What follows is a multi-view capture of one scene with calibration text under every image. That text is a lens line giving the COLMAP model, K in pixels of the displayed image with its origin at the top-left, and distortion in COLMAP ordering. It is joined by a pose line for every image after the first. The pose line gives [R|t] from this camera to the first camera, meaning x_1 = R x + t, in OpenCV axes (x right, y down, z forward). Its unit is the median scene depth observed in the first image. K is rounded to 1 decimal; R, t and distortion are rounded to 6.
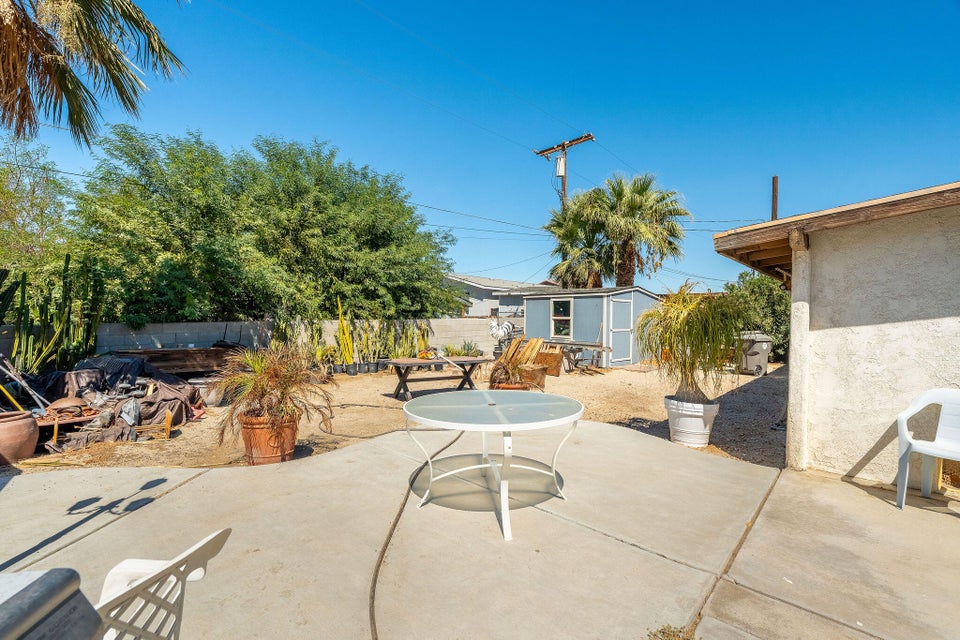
lens RADIAL K [[440.0, 0, 480.0], [0, 440.0, 320.0], [0, 0, 1]] dist [-0.075016, 0.027357]
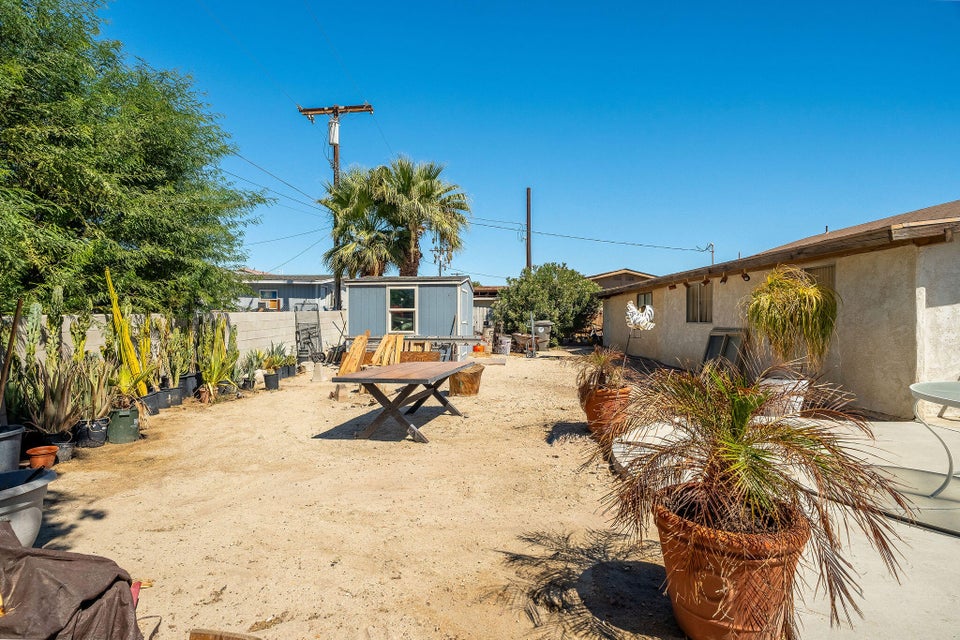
lens RADIAL K [[440.0, 0, 480.0], [0, 440.0, 320.0], [0, 0, 1]] dist [-0.075016, 0.027357]
pose [[0.723800, -0.033452, 0.689198, -0.289136], [0.023304, 0.999439, 0.024036, -0.001746], [-0.689616, -0.001337, 0.724174, 0.276820]]
